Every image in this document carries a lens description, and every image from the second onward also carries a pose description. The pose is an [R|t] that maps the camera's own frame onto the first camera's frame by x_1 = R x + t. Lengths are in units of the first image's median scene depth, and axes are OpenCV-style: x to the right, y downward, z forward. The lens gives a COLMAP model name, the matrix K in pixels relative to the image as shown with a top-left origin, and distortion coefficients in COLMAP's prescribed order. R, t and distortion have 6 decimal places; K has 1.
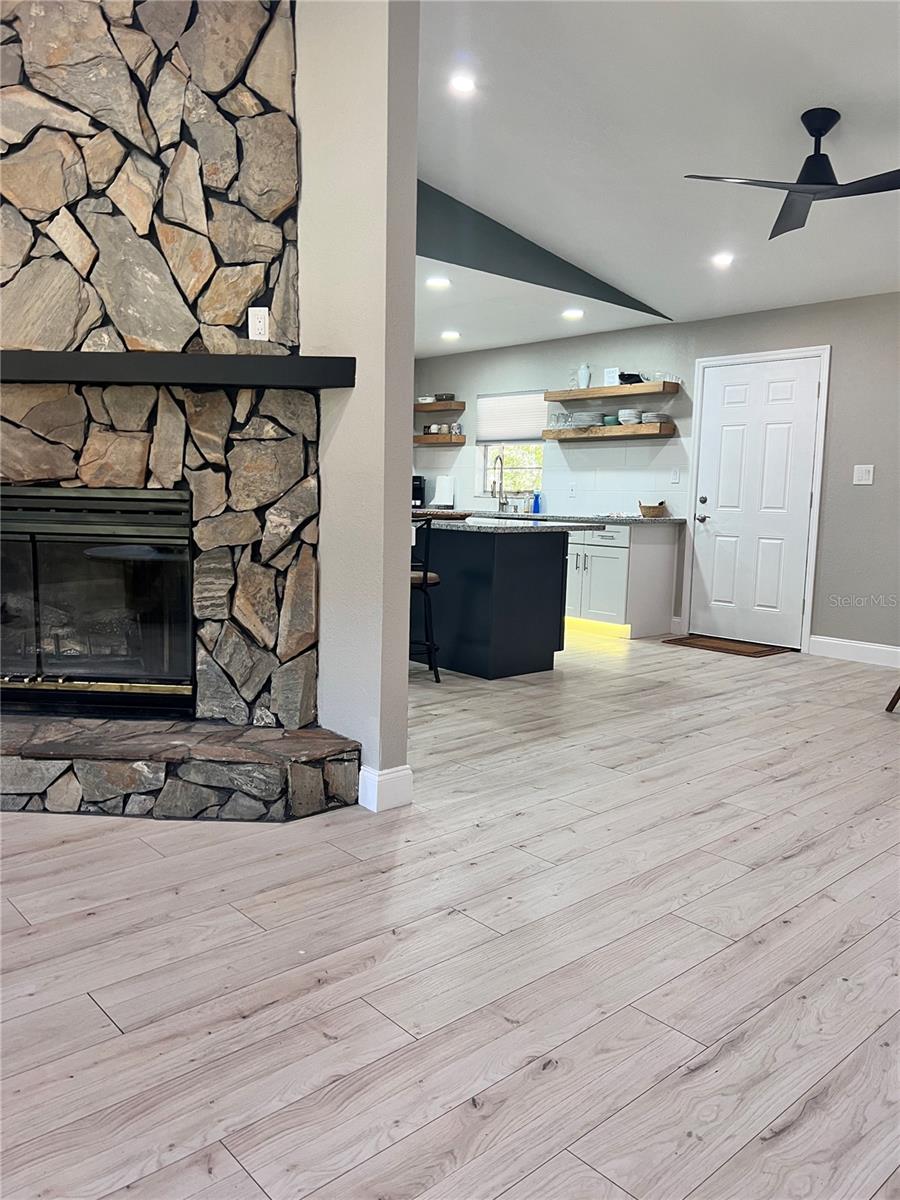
lens RADIAL K [[899.1, 0, 453.1], [0, 899.1, 604.5], [0, 0, 1]] dist [0.064204, -0.083942]
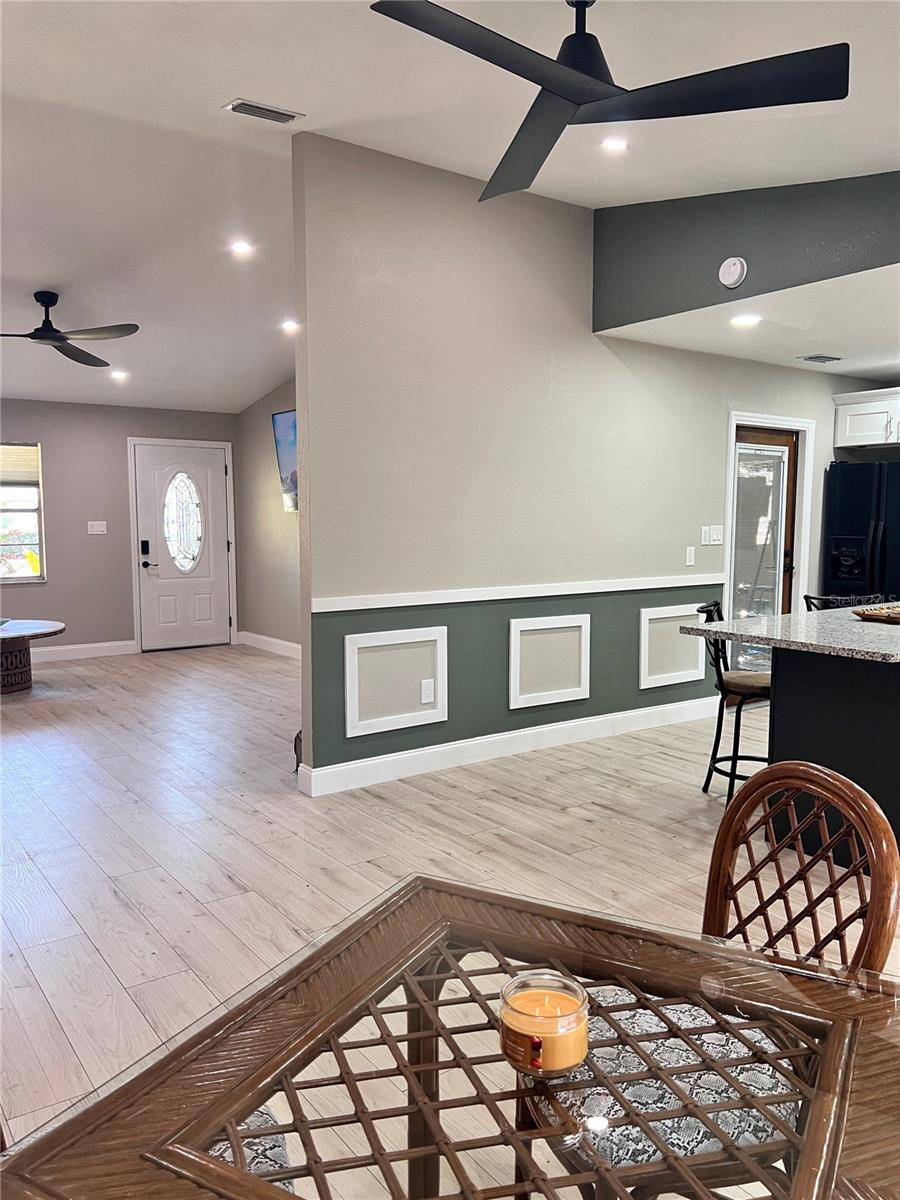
lens RADIAL K [[899.1, 0, 453.1], [0, 899.1, 604.5], [0, 0, 1]] dist [0.064204, -0.083942]
pose [[-0.107903, 0.079747, -0.990958, 1.259093], [-0.130478, 0.987019, 0.093638, -0.227211], [0.985562, 0.139402, -0.096097, 1.278954]]
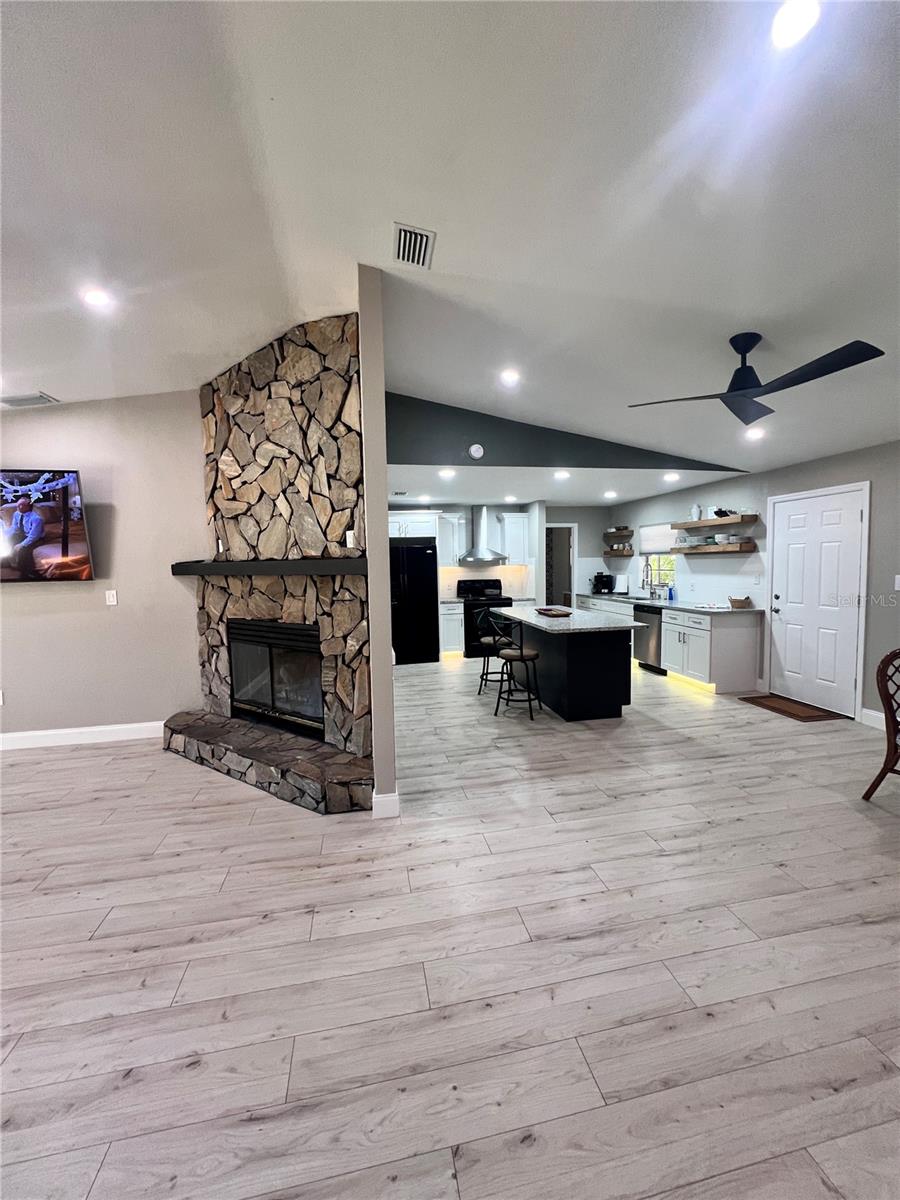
lens RADIAL K [[479.1, 0, 452.7], [0, 479.1, 595.3], [0, 0, 1]] dist [-0.001531, 0.000001]
pose [[0.856997, -0.005527, -0.515292, 0.491737], [-0.025144, 0.998303, -0.052525, -0.144307], [0.514708, 0.057970, 0.855404, 0.255871]]
